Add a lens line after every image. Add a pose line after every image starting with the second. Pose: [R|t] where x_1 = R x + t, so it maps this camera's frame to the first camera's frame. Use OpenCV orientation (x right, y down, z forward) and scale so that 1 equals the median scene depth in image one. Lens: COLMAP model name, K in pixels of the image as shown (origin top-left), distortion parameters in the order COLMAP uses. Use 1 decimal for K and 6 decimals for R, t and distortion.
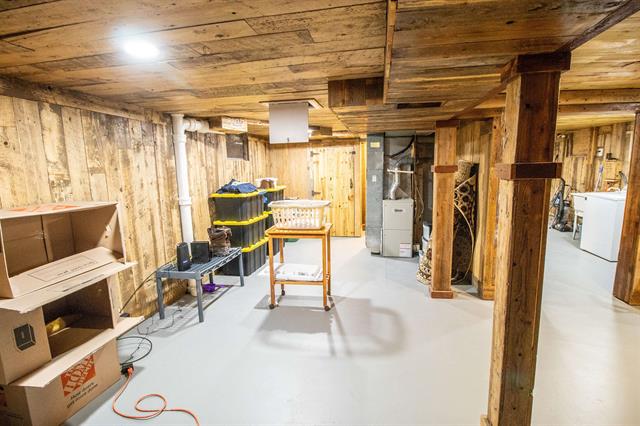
lens RADIAL K [[317.1, 0, 321.3], [0, 317.1, 212.9], [0, 0, 1]] dist [0.002534, 0.000335]
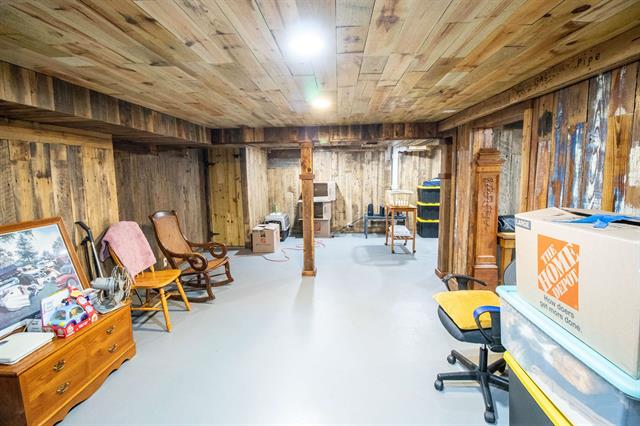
lens RADIAL K [[317.1, 0, 320.6], [0, 317.1, 210.5], [0, 0, 1]] dist [0.002534, 0.000335]
pose [[0.109991, 0.152539, -0.982158, 1.631151], [-0.130021, 0.981870, 0.137934, -0.117745], [0.985392, 0.112529, 0.127830, 0.331000]]
